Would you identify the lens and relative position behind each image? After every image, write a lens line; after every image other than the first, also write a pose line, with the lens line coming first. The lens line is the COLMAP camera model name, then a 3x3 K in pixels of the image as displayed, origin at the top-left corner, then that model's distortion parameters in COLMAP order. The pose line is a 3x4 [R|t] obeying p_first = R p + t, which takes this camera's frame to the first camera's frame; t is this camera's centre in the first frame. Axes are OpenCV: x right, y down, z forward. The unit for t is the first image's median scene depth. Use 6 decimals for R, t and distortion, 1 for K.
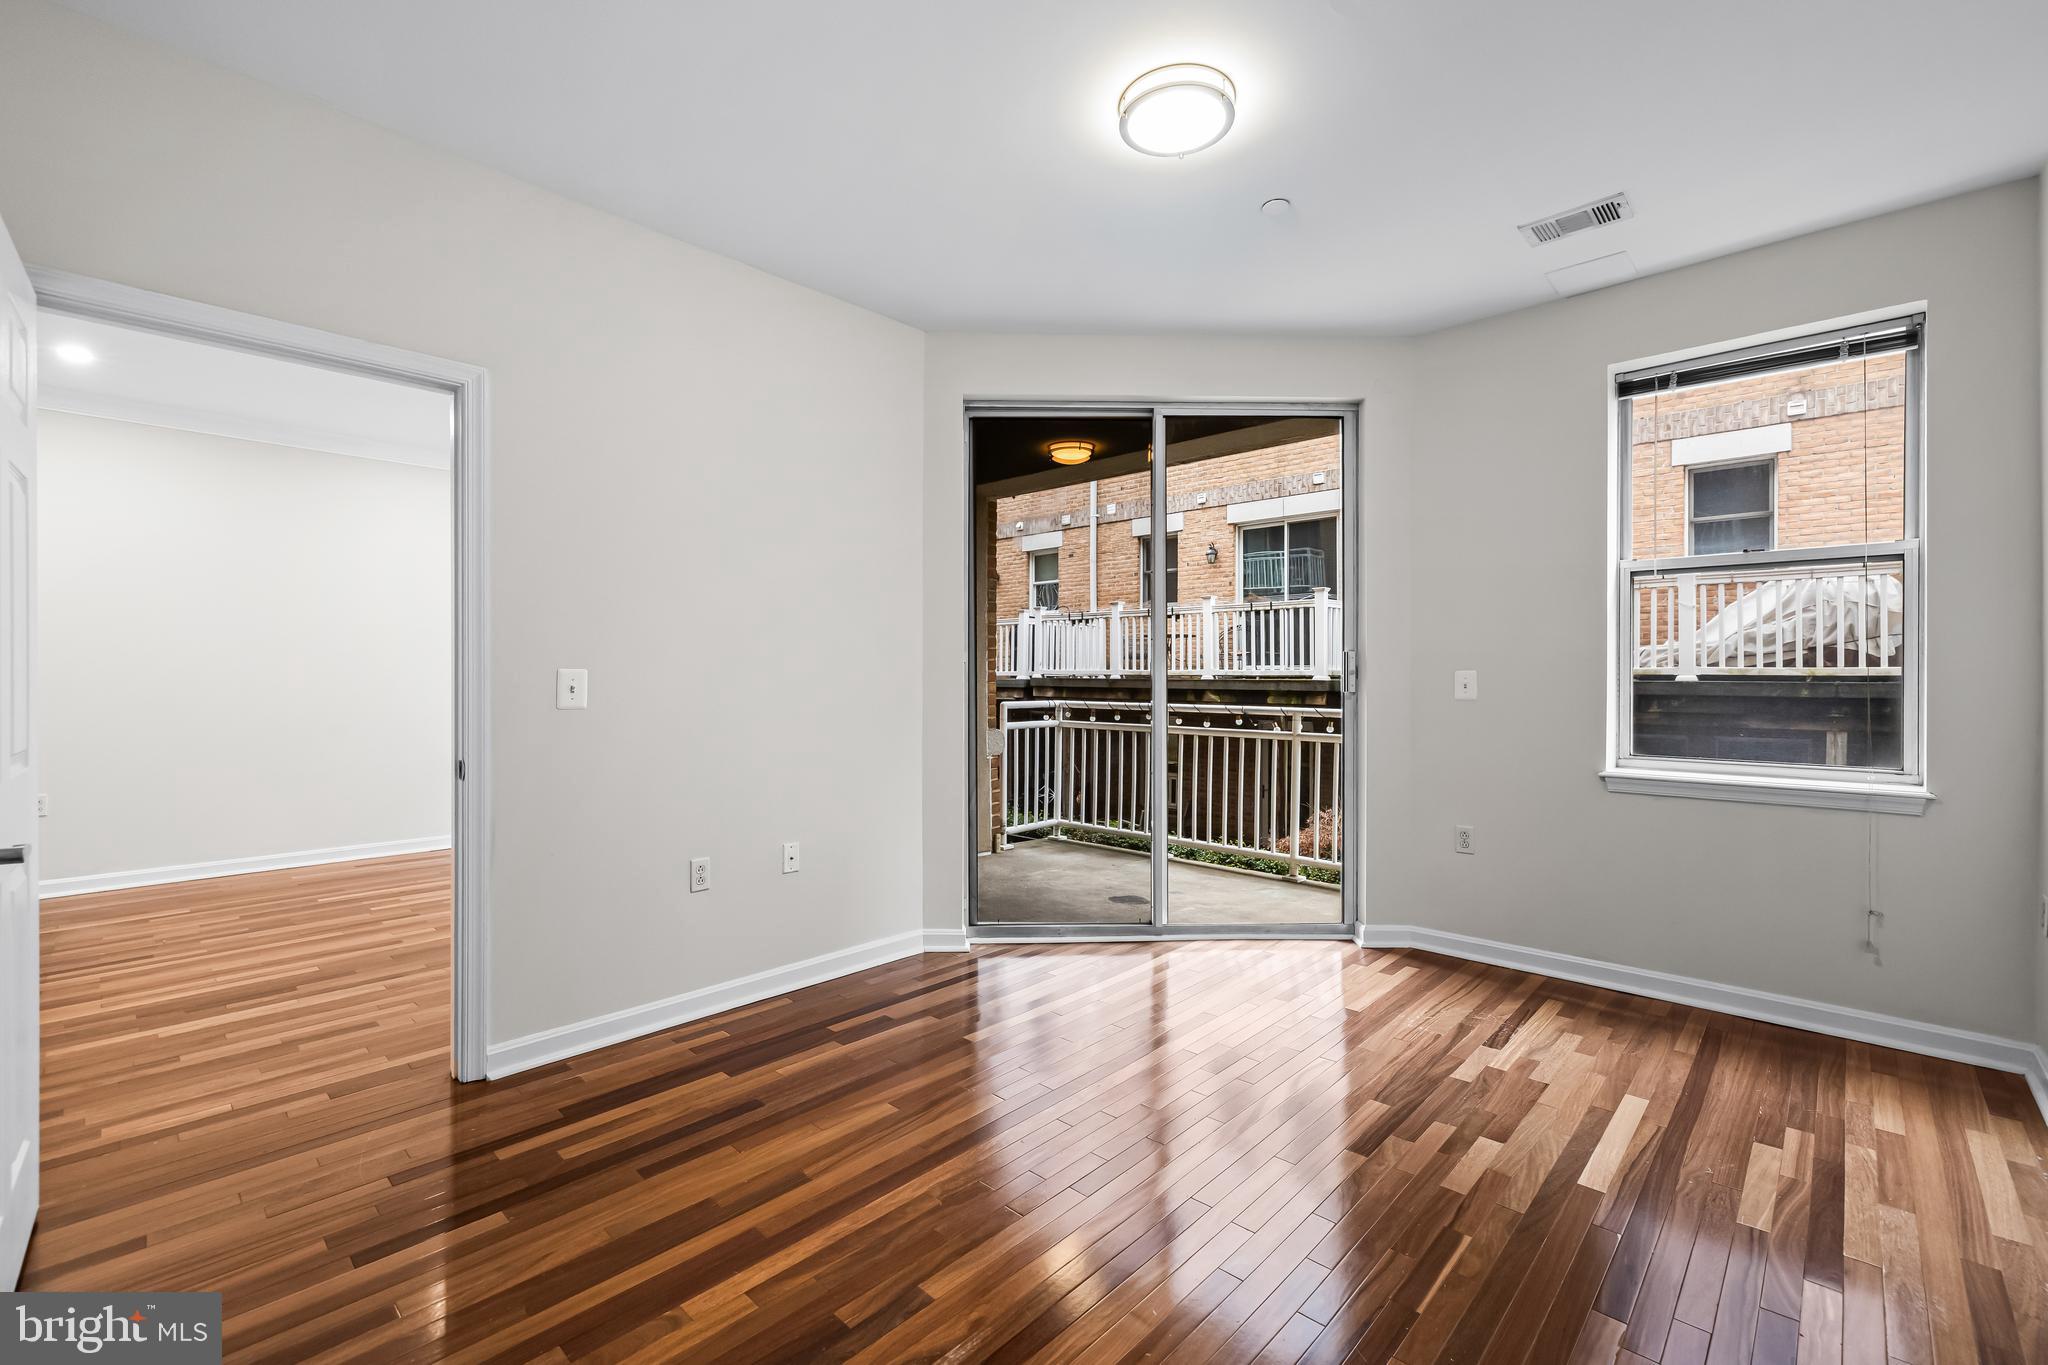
lens RADIAL K [[863.6, 0, 1023.0], [0, 863.6, 686.8], [0, 0, 1]] dist [0.006439, -0.000934]
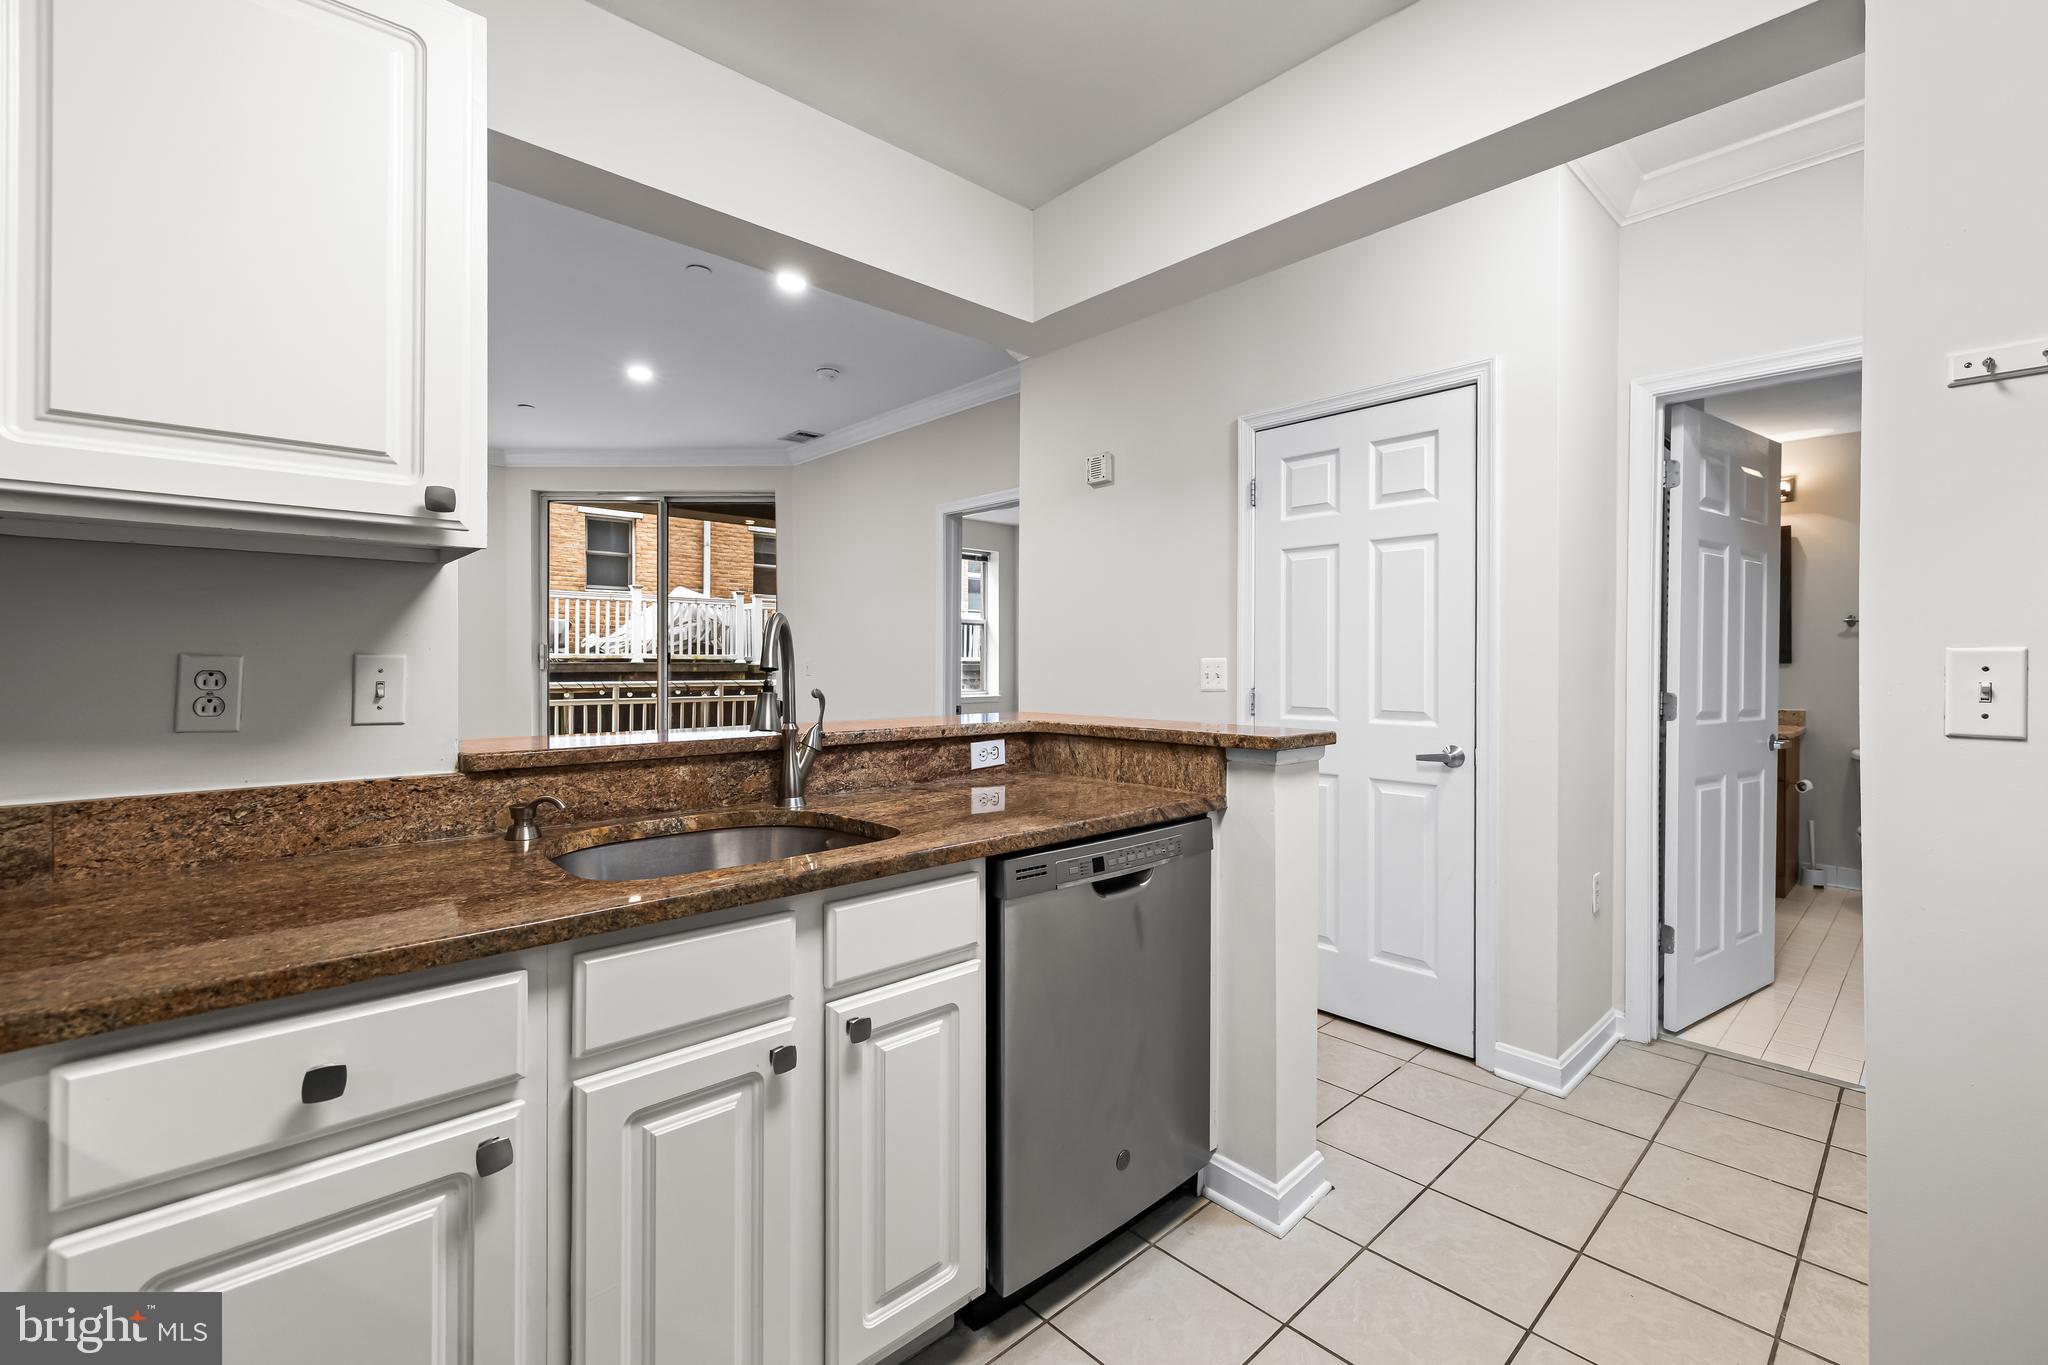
lens RADIAL K [[880.0, 0, 1021.1], [0, 880.0, 656.6], [0, 0, 1]] dist [0.007742, -0.001226]
pose [[0.075165, 0.002245, 0.997169, -0.822252], [0.010674, 0.999938, -0.003056, -0.005665], [-0.997114, 0.010873, 0.075136, 0.220742]]
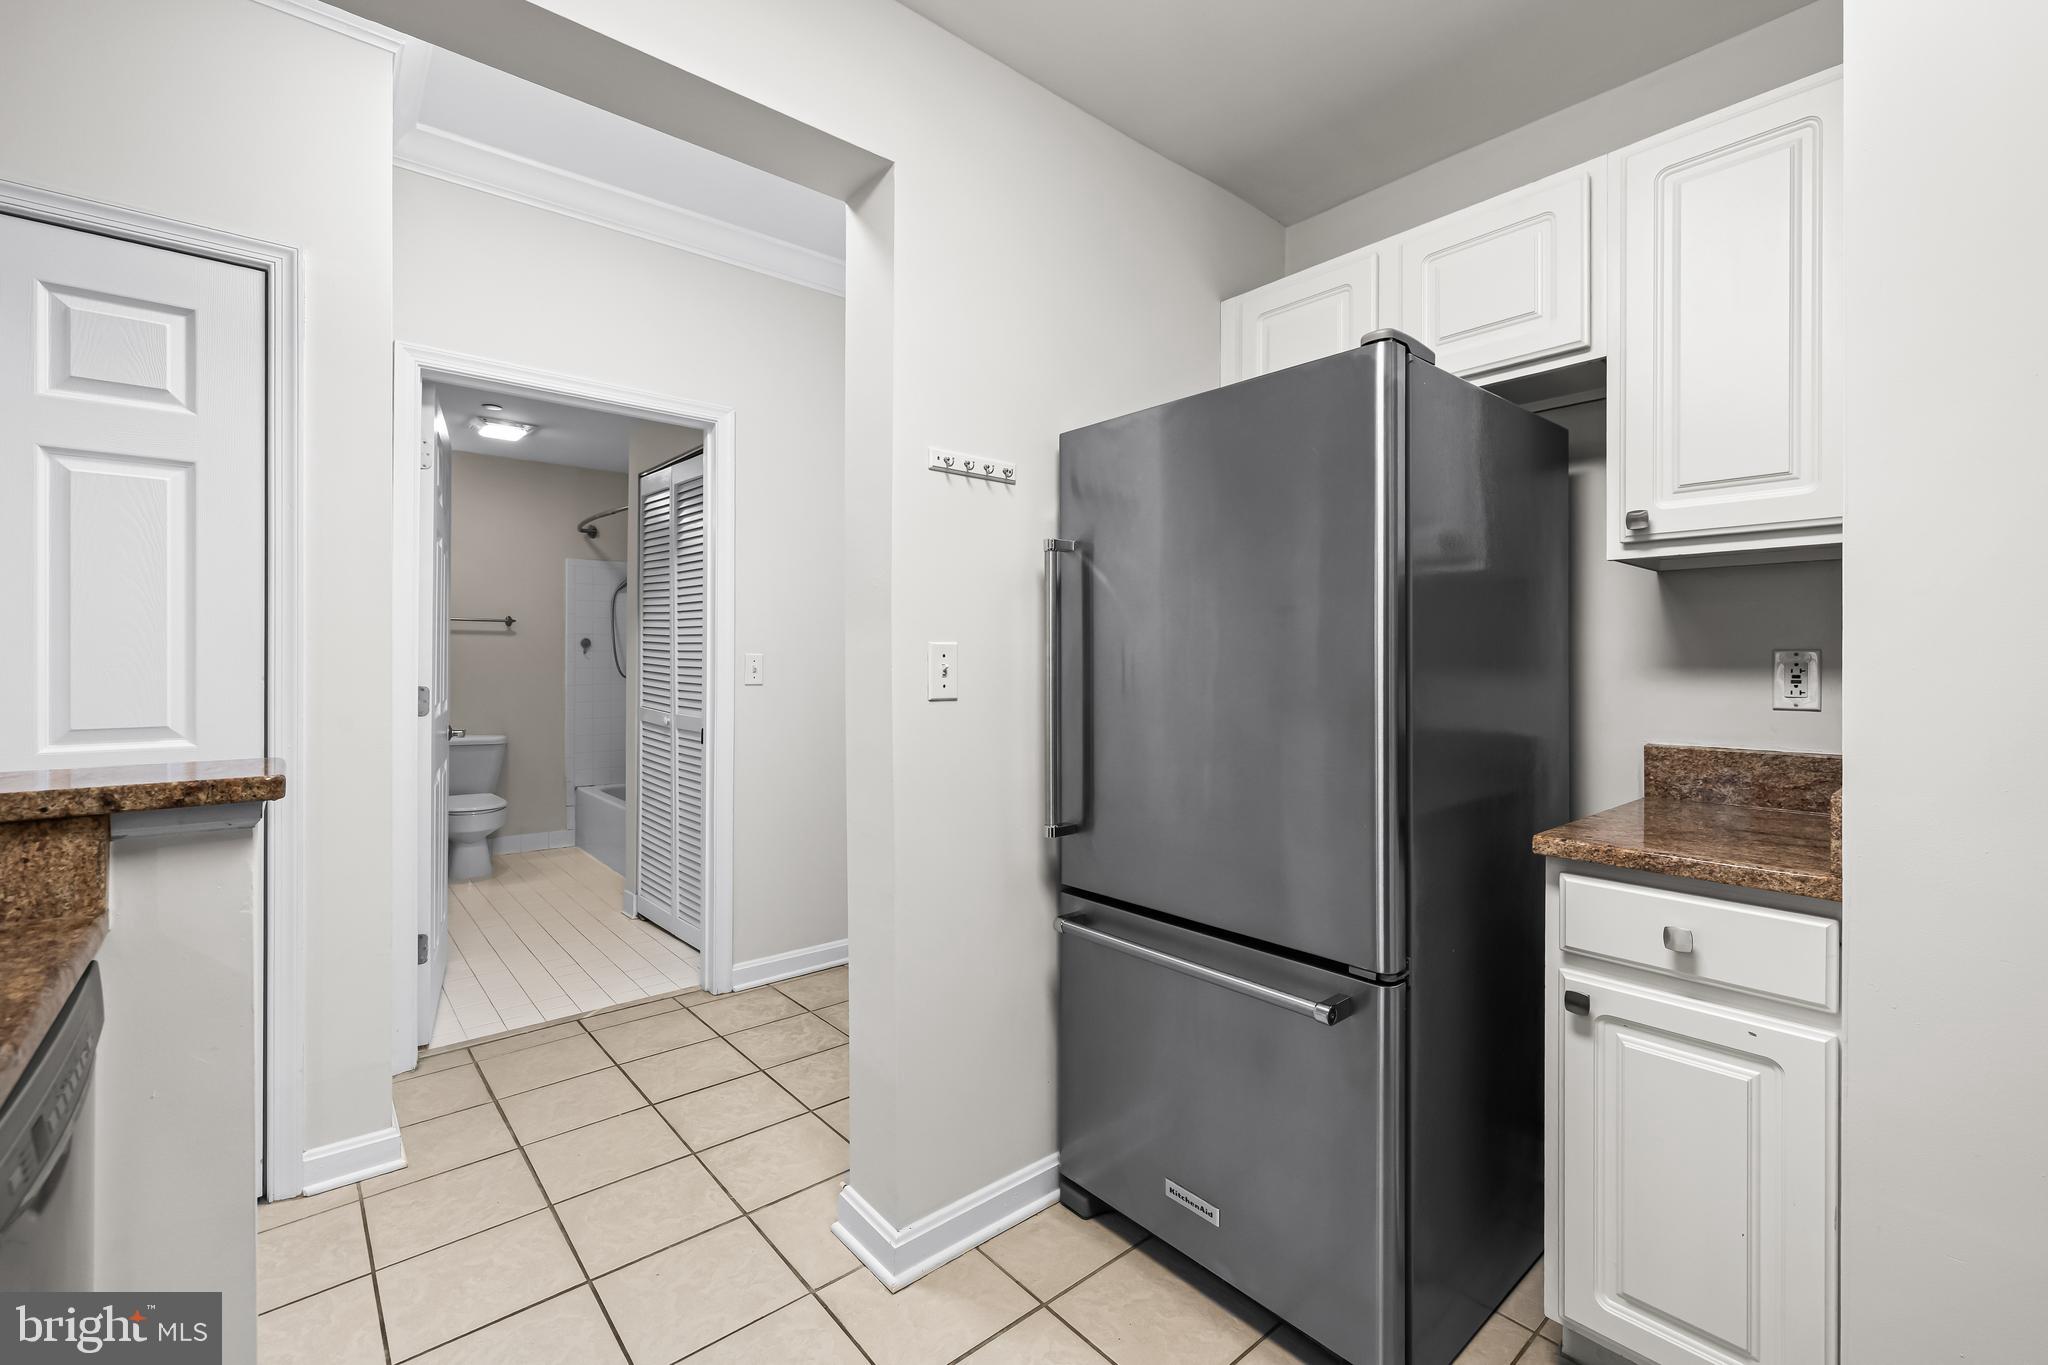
lens RADIAL K [[880.0, 0, 1029.0], [0, 880.0, 658.8], [0, 0, 1]] dist [0.007742, -0.001226]
pose [[-0.994166, -0.004325, 0.107776, -0.726172], [-0.003377, 0.999954, 0.008981, -0.004054], [-0.107809, 0.008565, -0.994135, 0.285754]]
